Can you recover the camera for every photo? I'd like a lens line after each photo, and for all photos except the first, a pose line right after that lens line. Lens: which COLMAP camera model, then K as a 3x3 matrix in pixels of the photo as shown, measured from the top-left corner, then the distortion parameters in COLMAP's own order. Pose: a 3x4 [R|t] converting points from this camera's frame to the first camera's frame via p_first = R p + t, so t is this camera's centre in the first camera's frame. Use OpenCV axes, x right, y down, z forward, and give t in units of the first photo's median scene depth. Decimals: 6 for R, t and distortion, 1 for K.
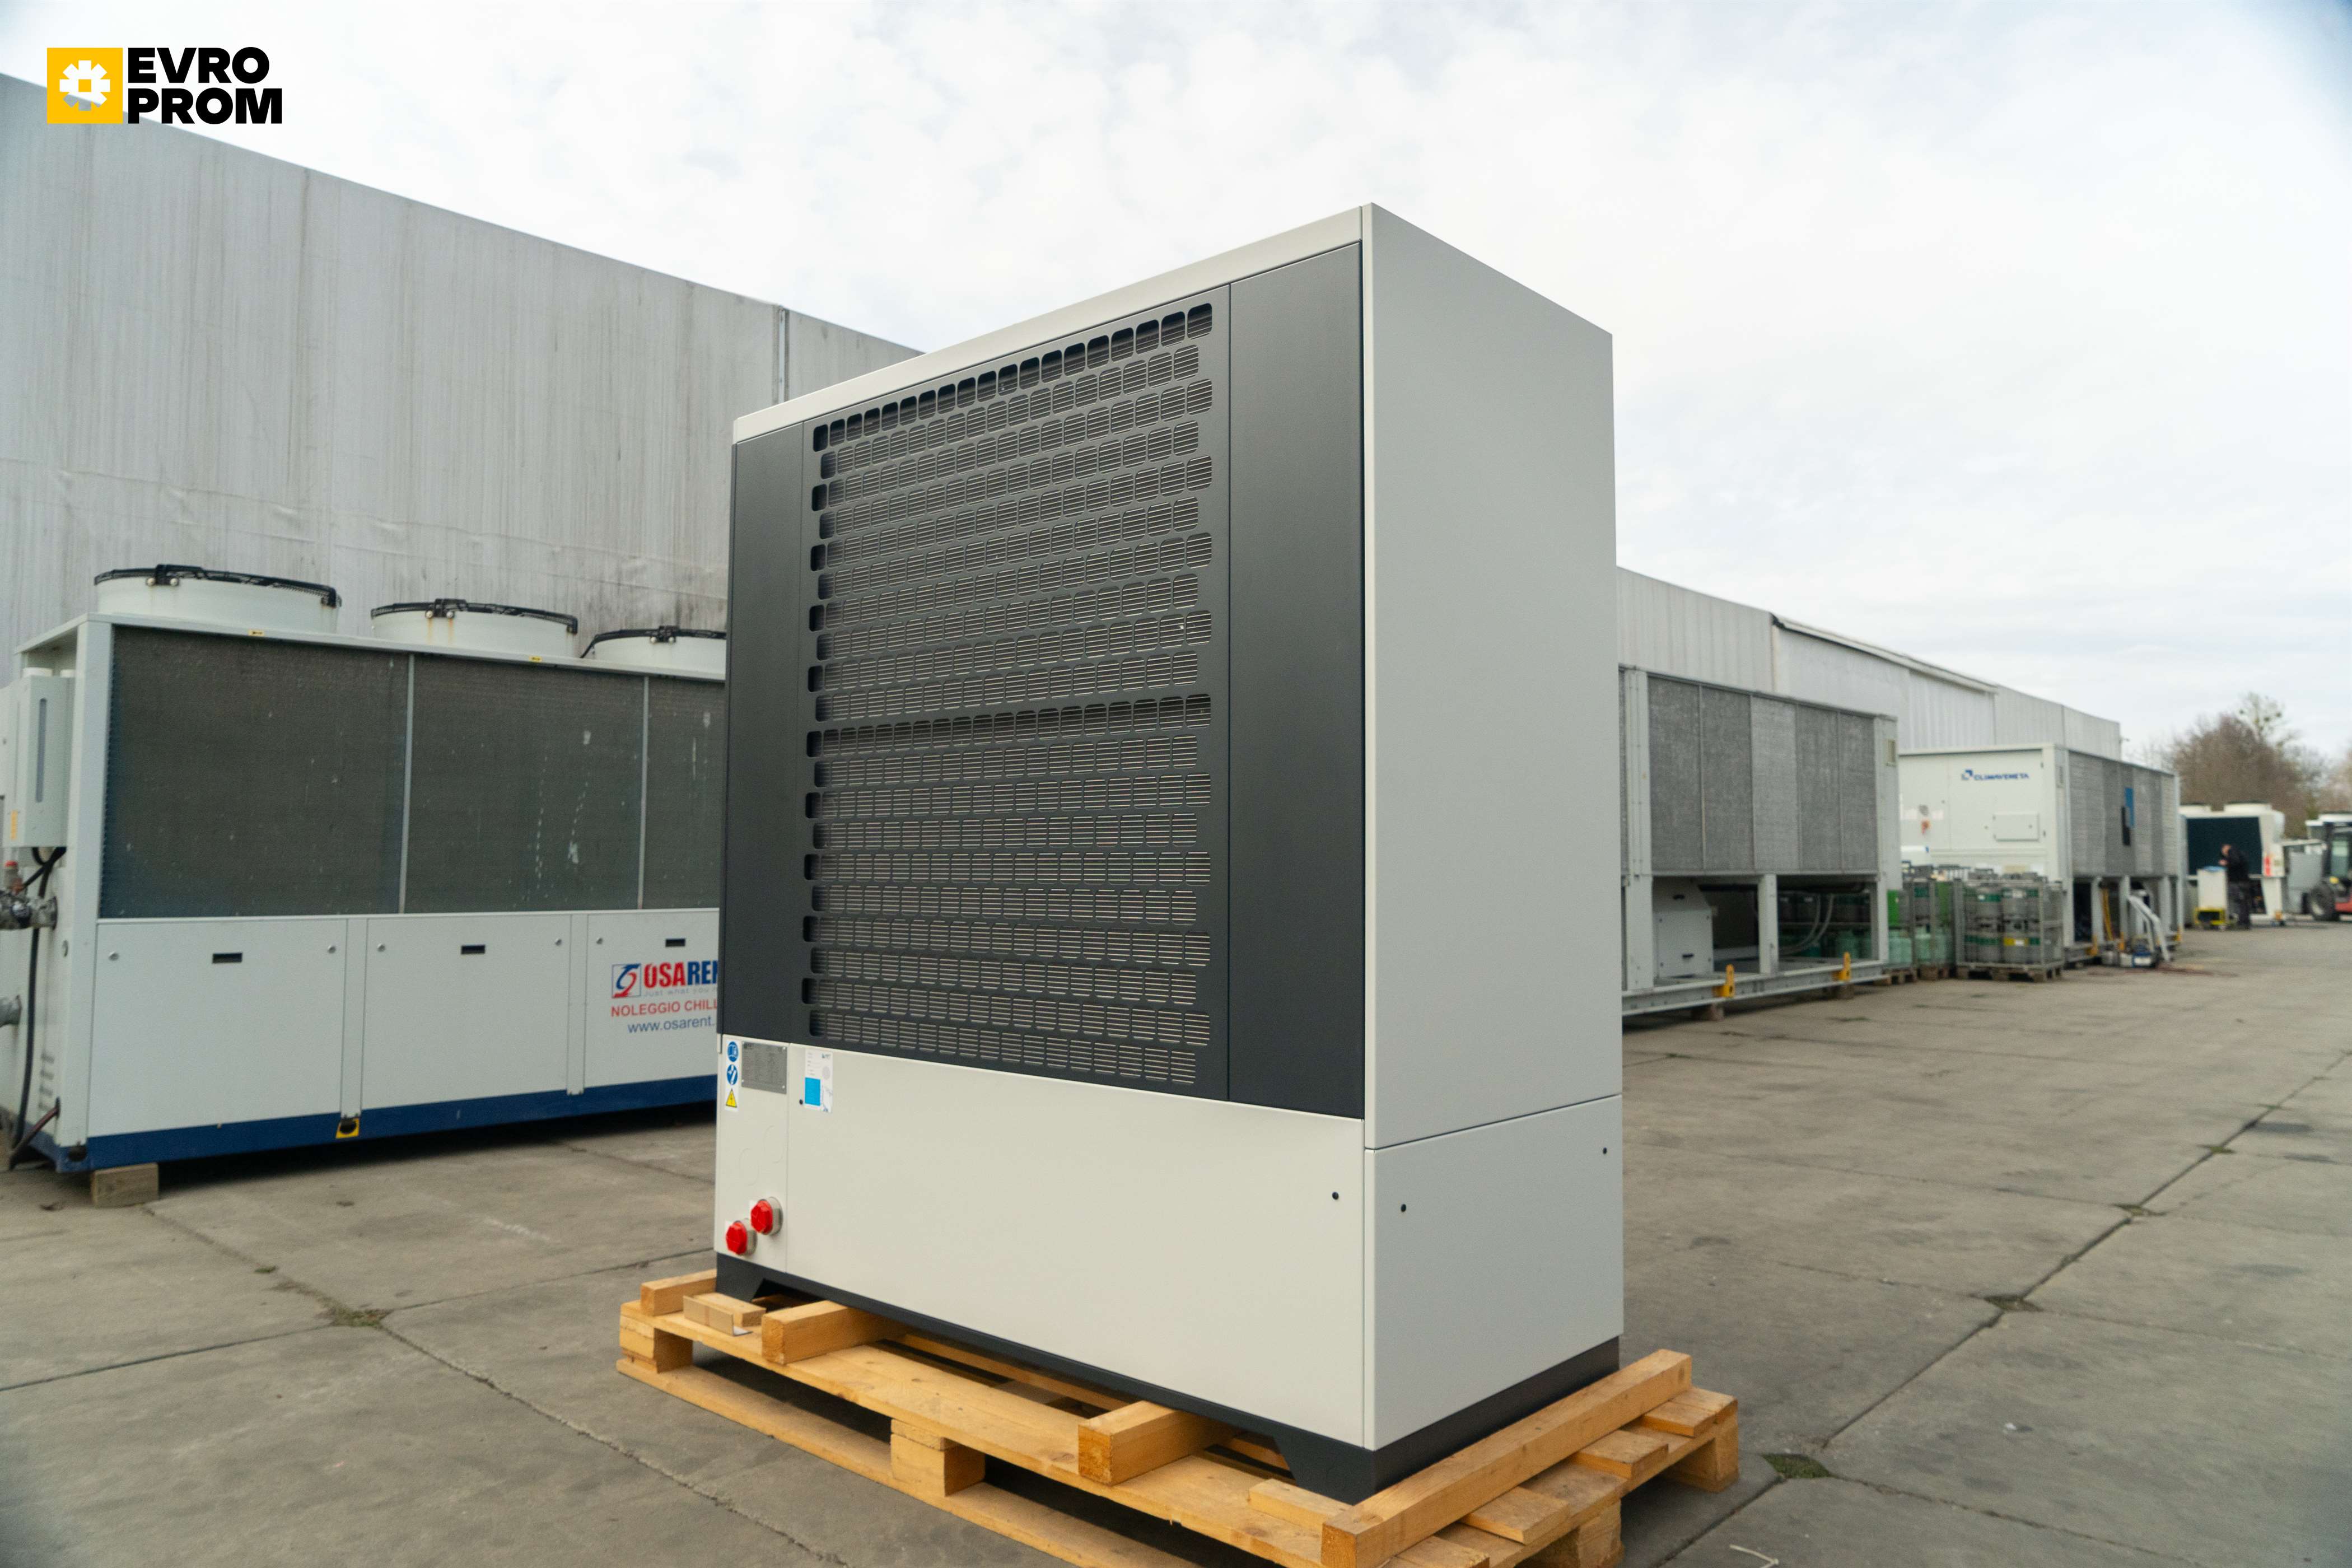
lens RADIAL K [[1595.9, 0, 1199.4], [0, 1595.9, 791.8], [0, 0, 1]] dist [-0.008039, -0.001432]
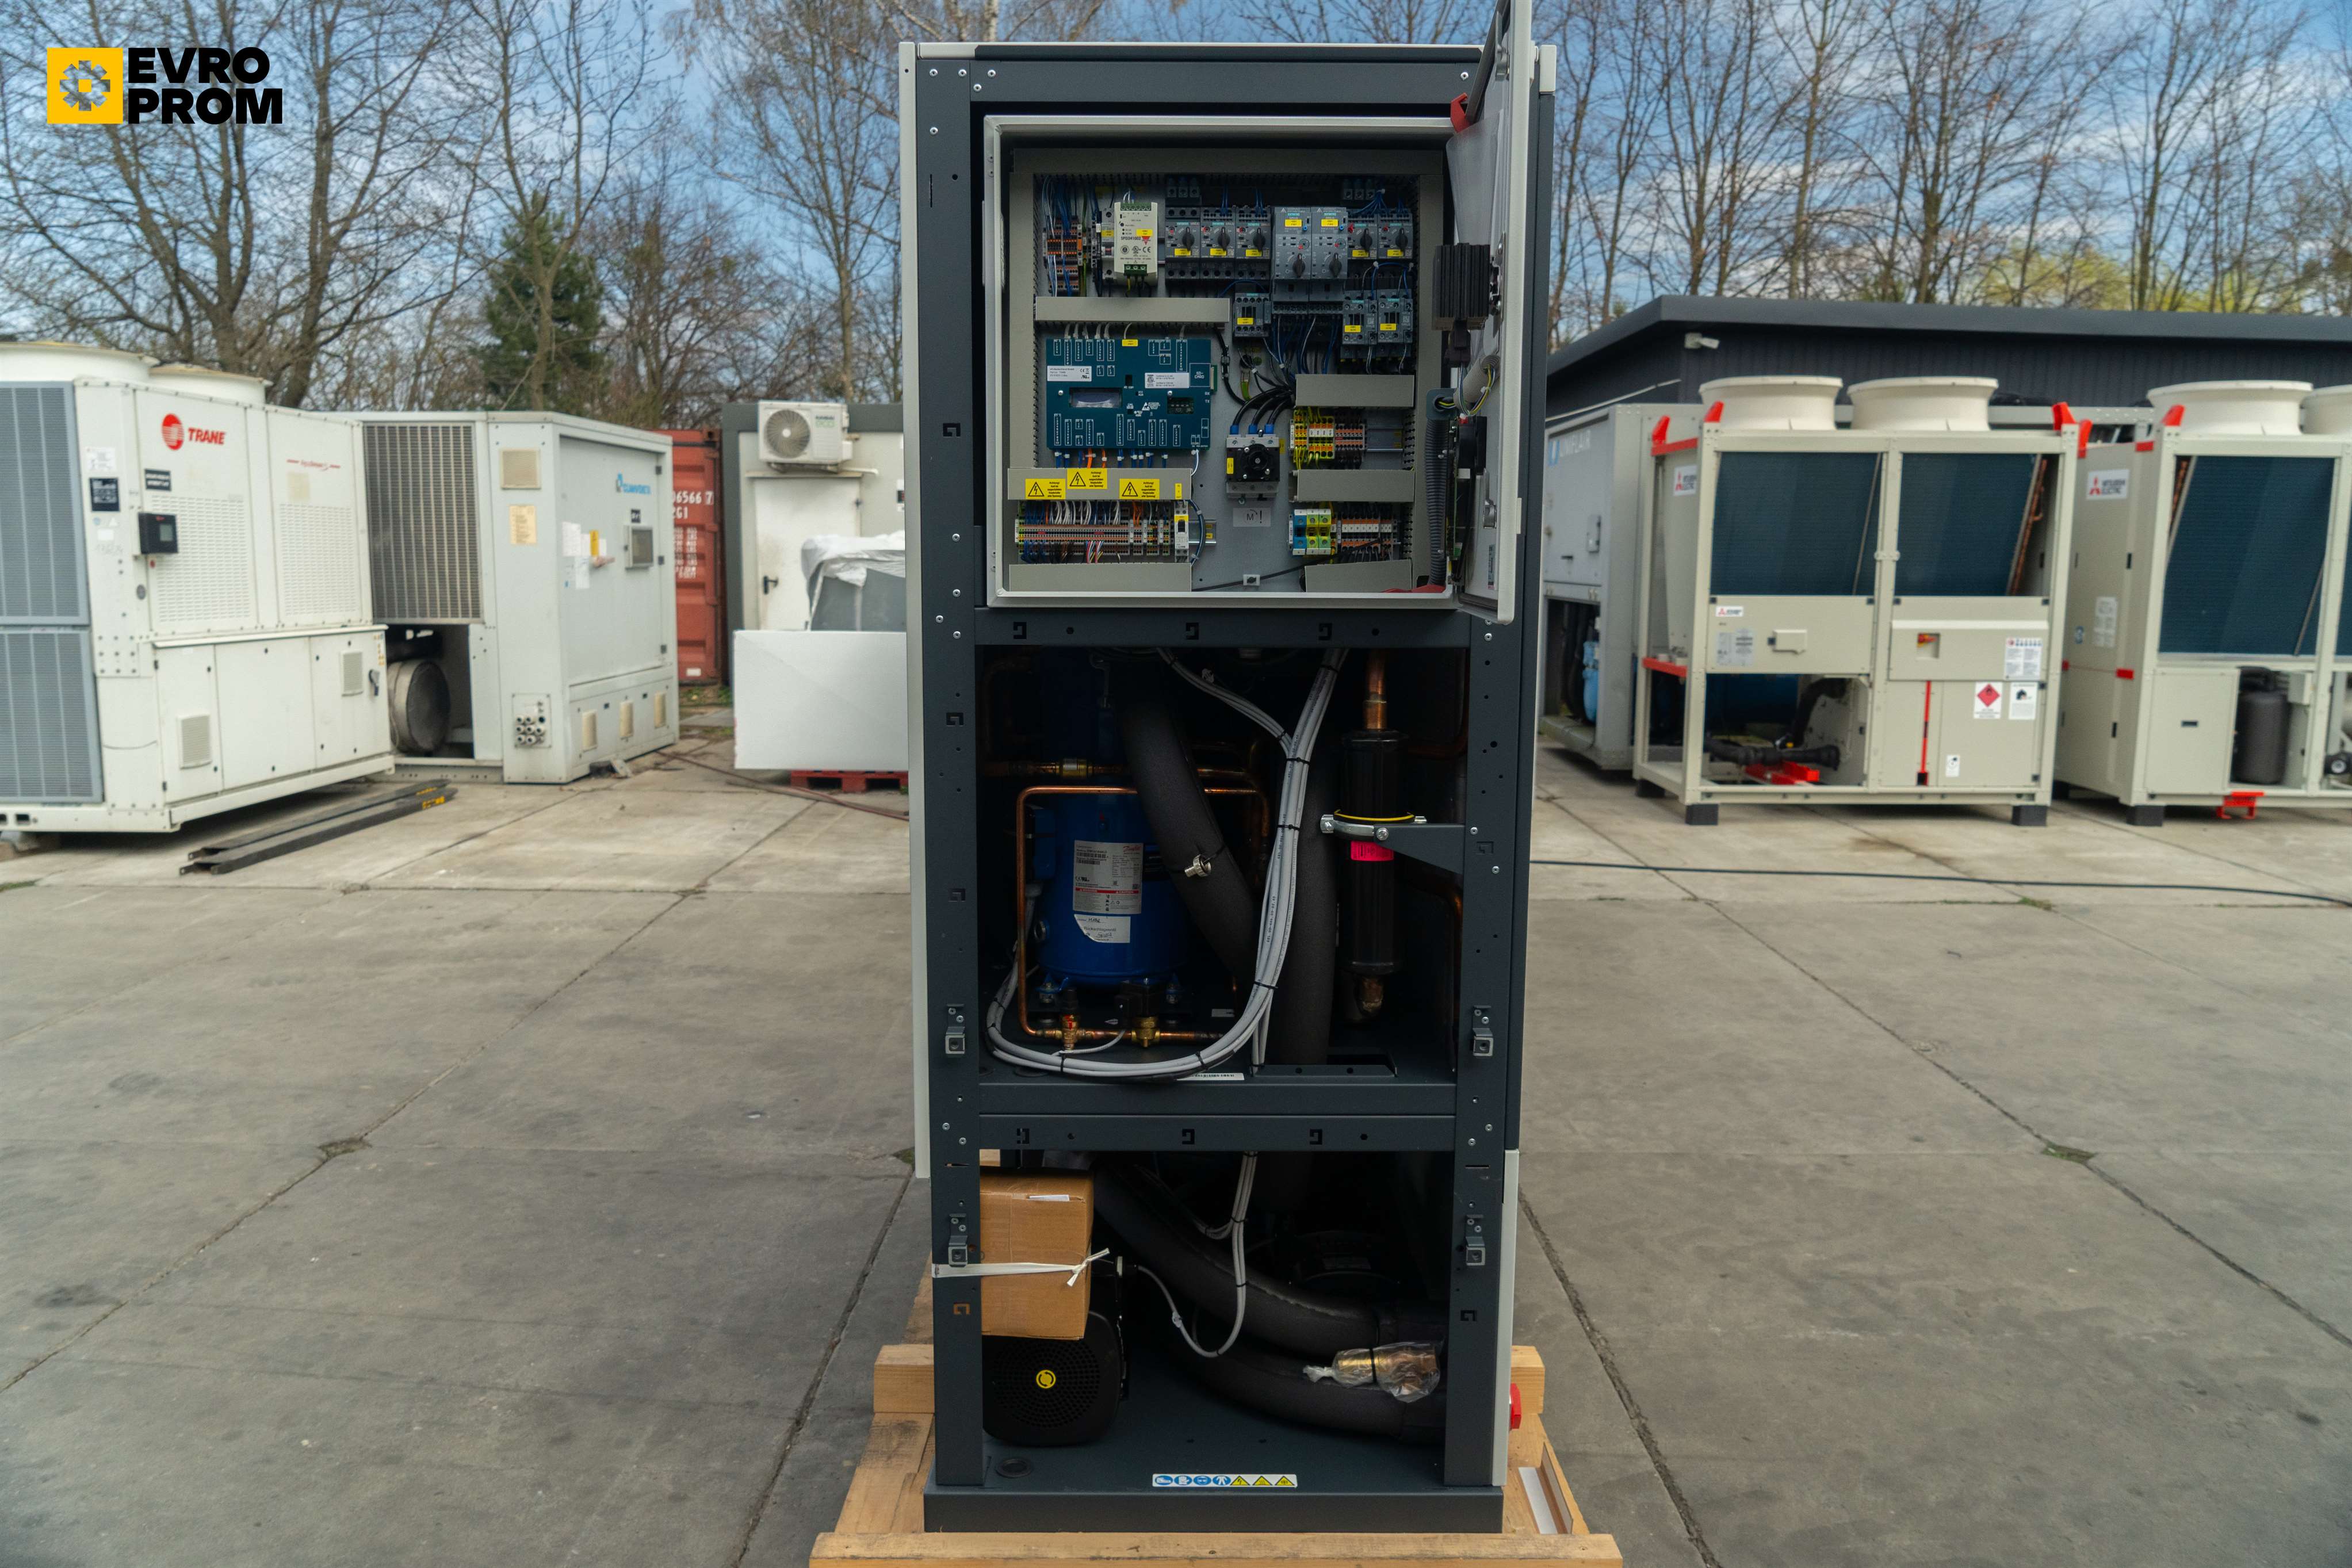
lens RADIAL K [[1595.9, 0, 1174.3], [0, 1595.9, 764.8], [0, 0, 1]] dist [-0.008039, -0.001432]
pose [[-0.659184, -0.102583, 0.744951, -0.403792], [-0.046185, 0.994304, 0.096053, -0.025733], [-0.750562, 0.028911, -0.660168, 0.928879]]
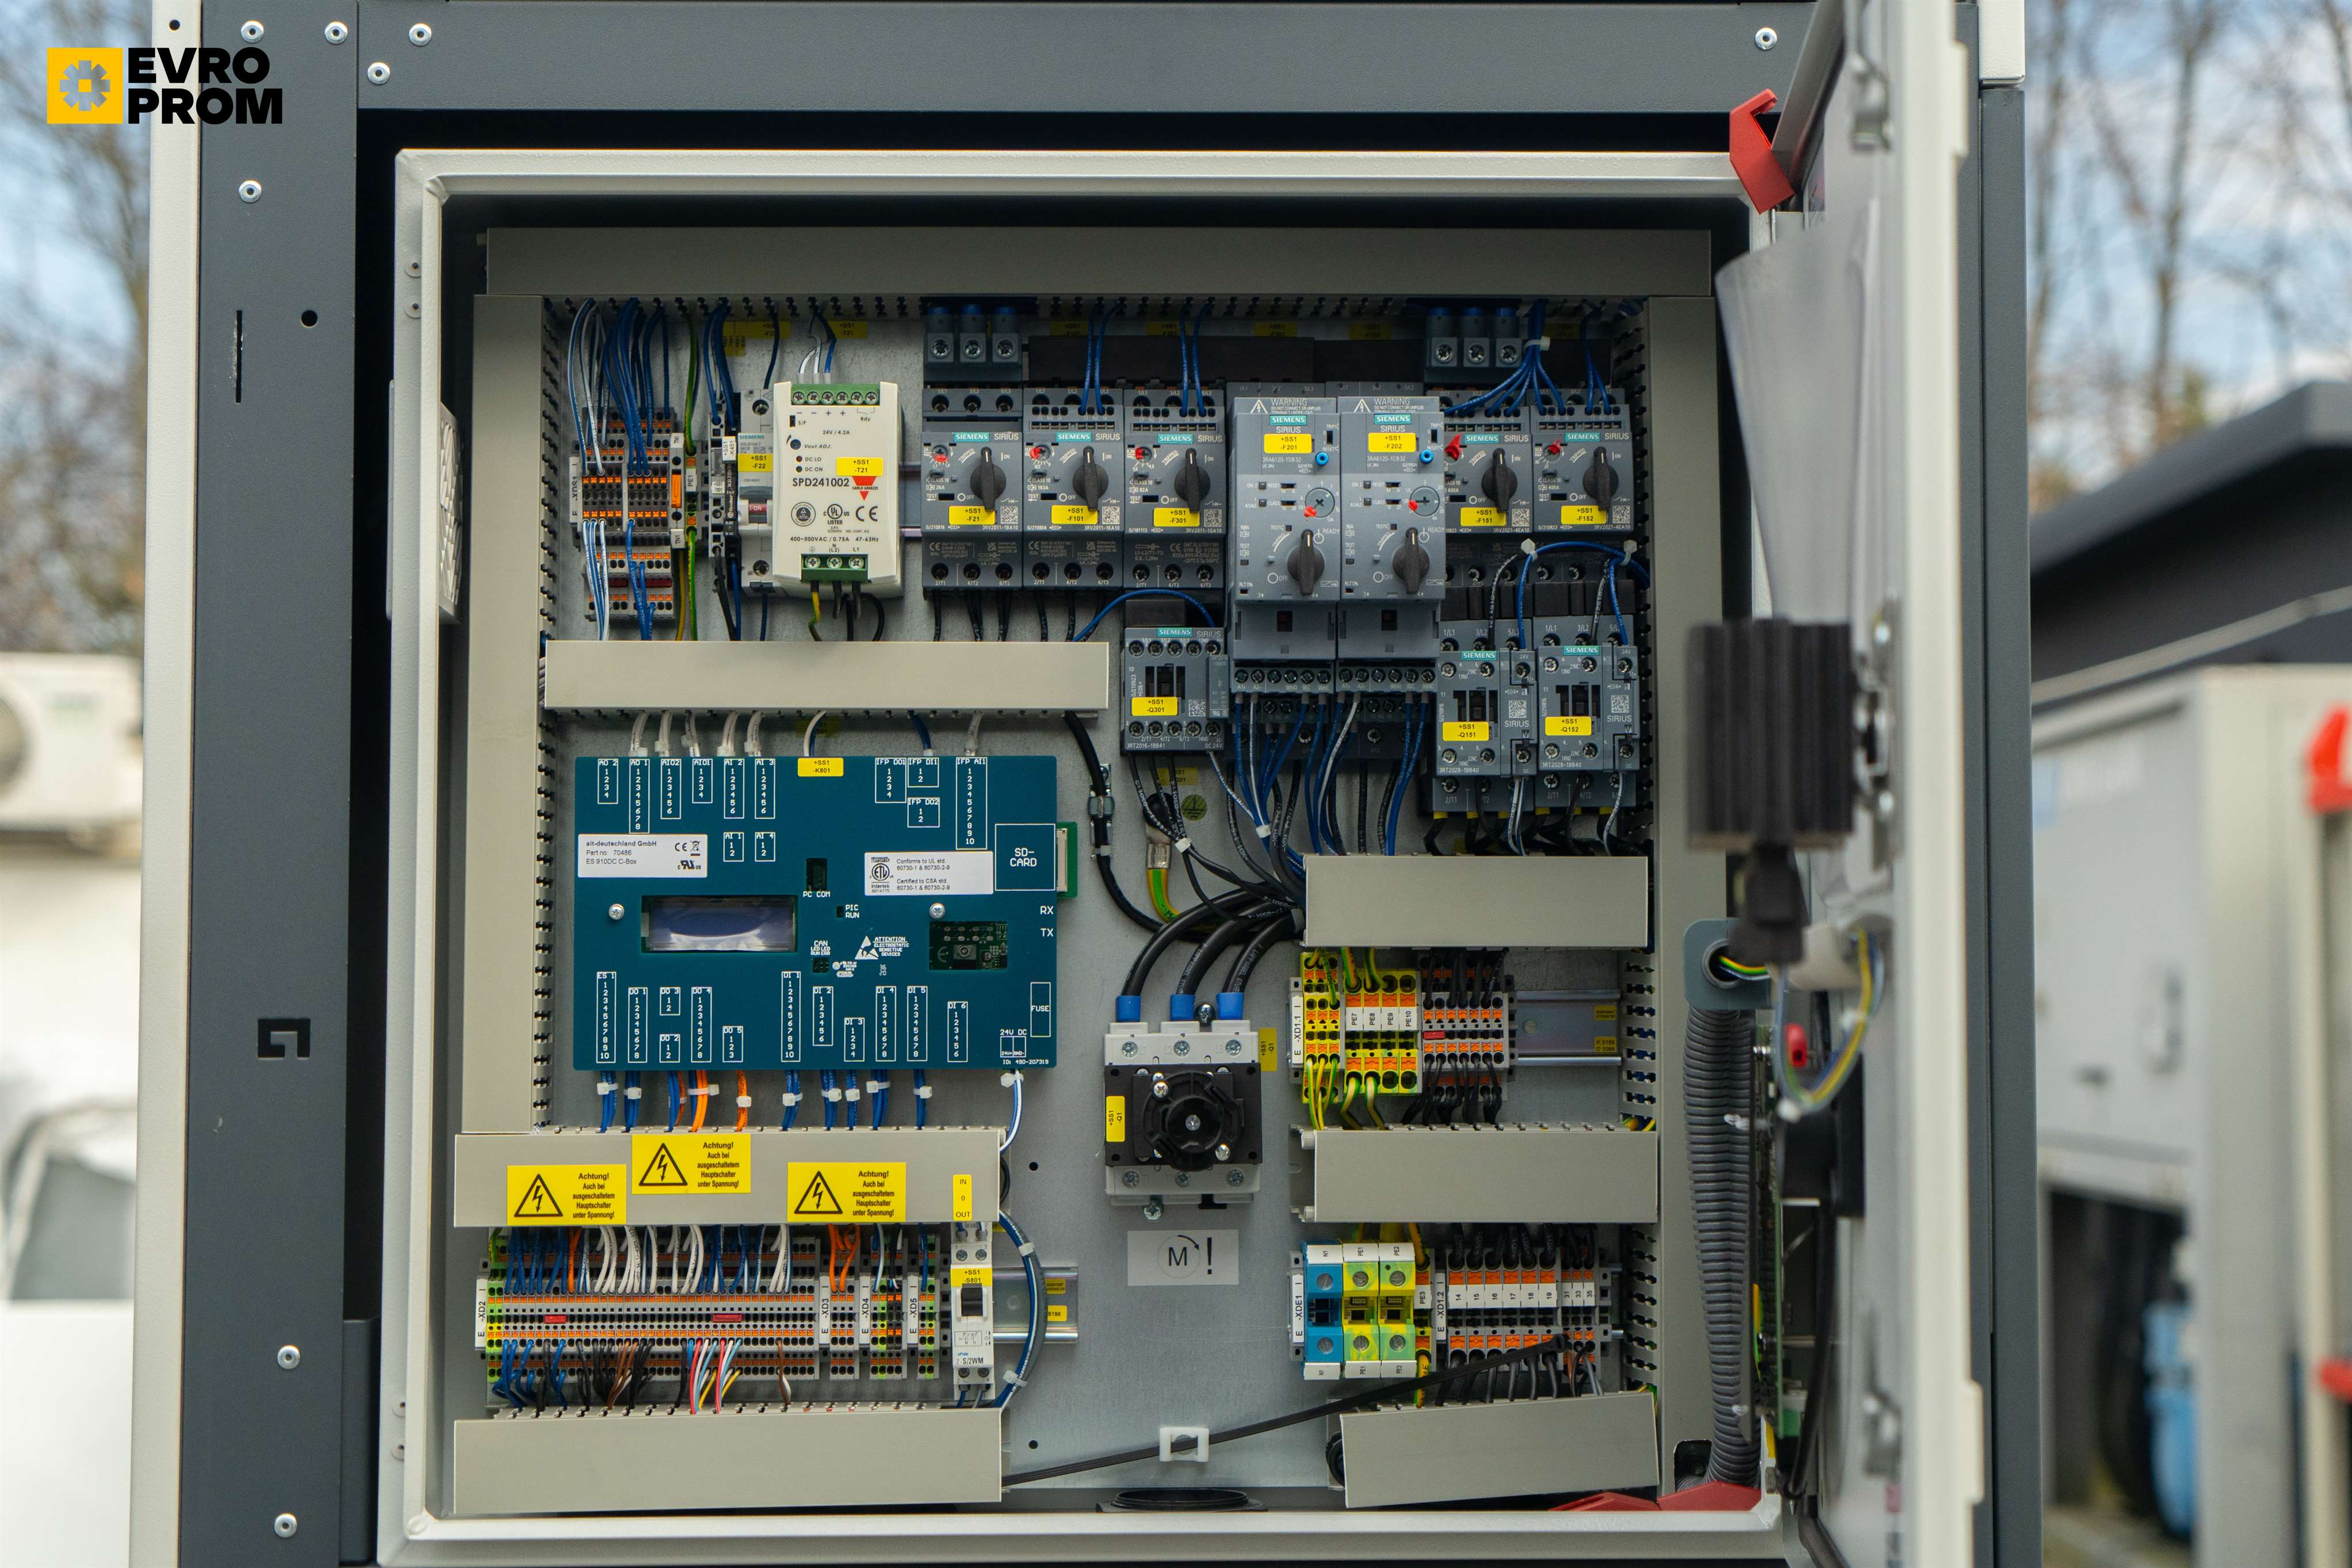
lens RADIAL K [[4269.8, 0, 1178.3], [0, 4269.8, 784.0], [0, 0, 1]] dist [0.012985, 0.000000]
pose [[-0.681872, 0.030646, 0.730829, -0.367626], [-0.039608, 0.996109, -0.078725, -0.076349], [-0.730398, -0.082627, -0.678005, 0.885027]]
